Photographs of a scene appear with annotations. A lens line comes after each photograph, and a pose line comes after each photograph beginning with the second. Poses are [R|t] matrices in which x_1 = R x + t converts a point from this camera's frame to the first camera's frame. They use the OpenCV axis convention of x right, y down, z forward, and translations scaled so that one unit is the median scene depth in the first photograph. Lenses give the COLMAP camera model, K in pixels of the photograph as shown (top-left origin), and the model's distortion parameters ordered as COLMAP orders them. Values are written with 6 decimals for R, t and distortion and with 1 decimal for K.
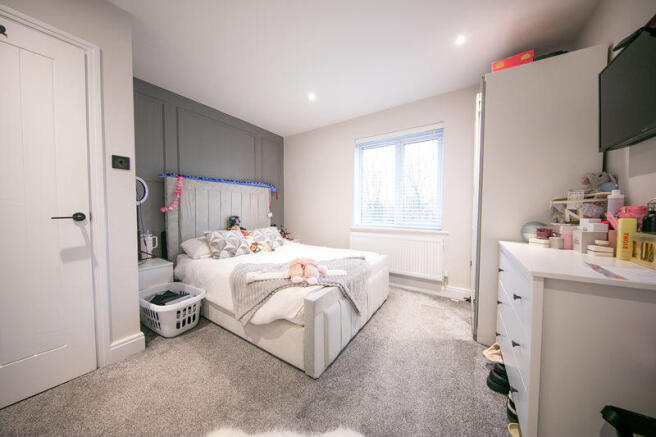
lens RADIAL K [[203.1, 0, 326.2], [0, 203.1, 217.2], [0, 0, 1]] dist [0.000707, 0.000016]
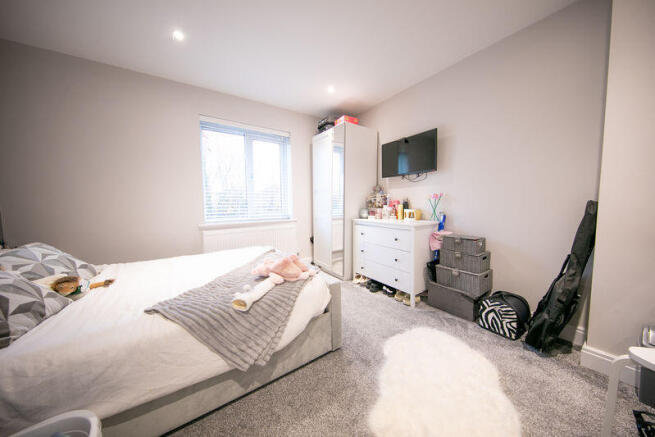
lens RADIAL K [[208.2, 0, 326.4], [0, 208.2, 216.7], [0, 0, 1]] dist [0.000588, -0.000004]
pose [[0.391129, -0.068470, 0.917785, -0.538007], [0.043166, 0.997496, 0.056021, -0.010785], [-0.919323, 0.017706, 0.393105, 0.281978]]
